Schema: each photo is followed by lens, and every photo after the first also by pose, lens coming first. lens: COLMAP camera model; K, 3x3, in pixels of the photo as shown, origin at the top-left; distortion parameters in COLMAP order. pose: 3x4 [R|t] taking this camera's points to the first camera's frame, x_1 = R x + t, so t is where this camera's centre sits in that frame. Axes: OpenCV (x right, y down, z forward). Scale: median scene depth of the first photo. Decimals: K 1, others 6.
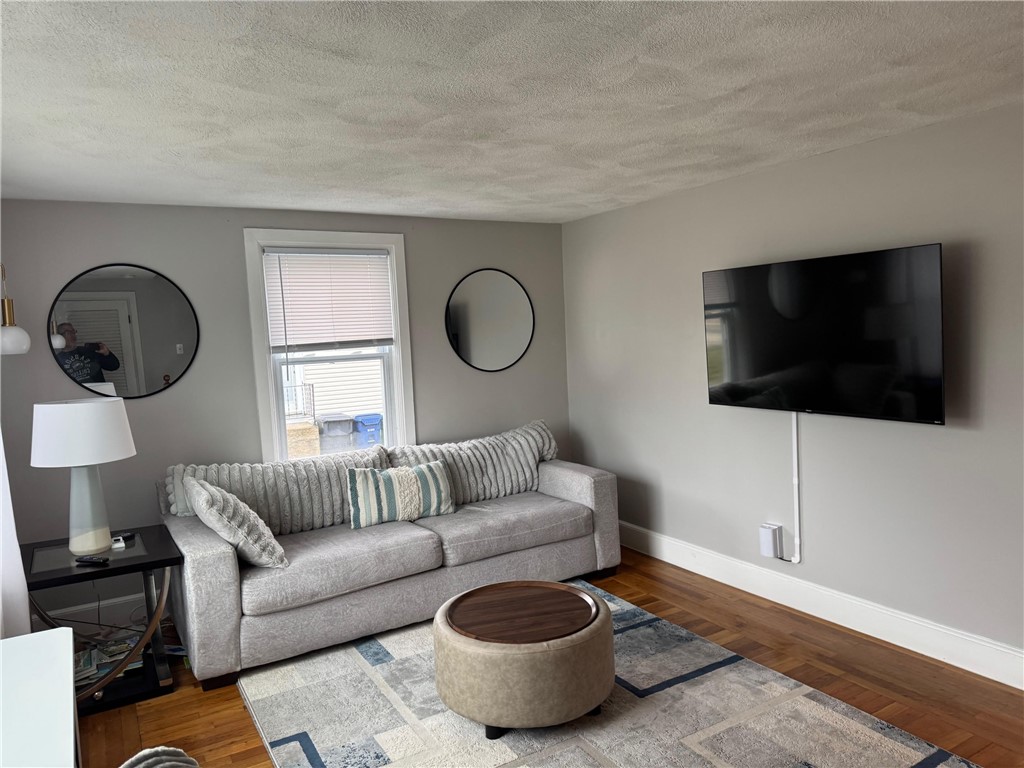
lens RADIAL K [[725.9, 0, 513.3], [0, 725.9, 388.9], [0, 0, 1]] dist [0.165514, -0.259342]
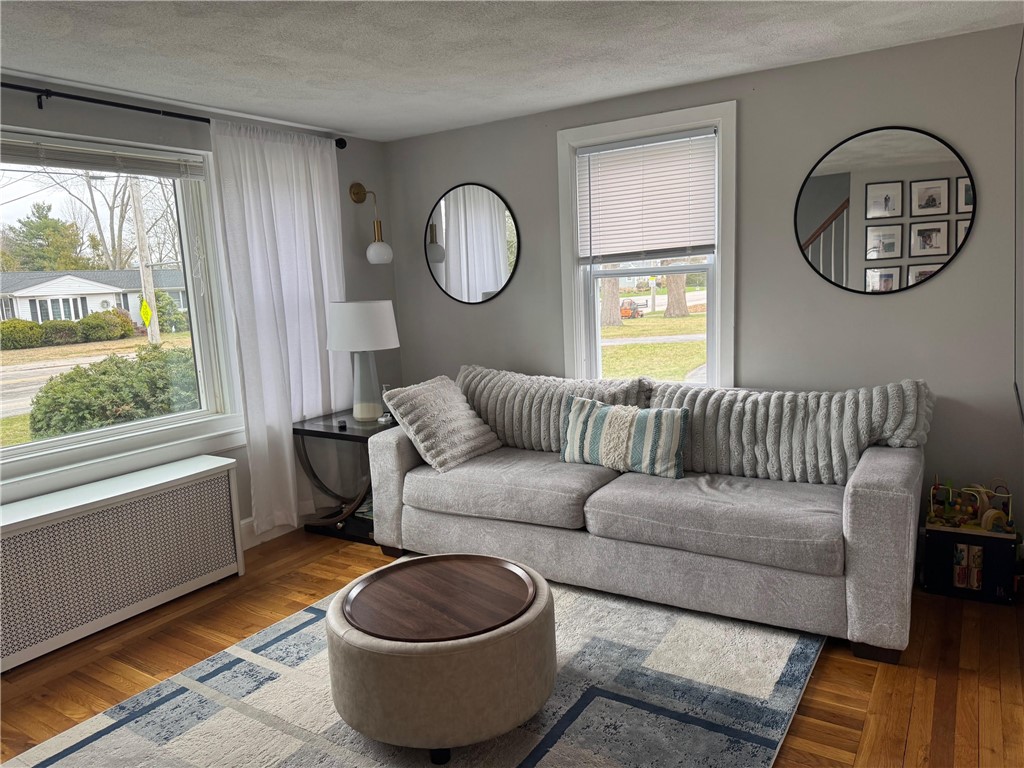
lens RADIAL K [[725.9, 0, 513.3], [0, 725.9, 388.9], [0, 0, 1]] dist [0.165514, -0.259342]
pose [[0.448877, 0.158040, -0.879507, 0.497800], [-0.050808, 0.987158, 0.151453, -0.029074], [0.892148, -0.023297, 0.451142, 0.504717]]
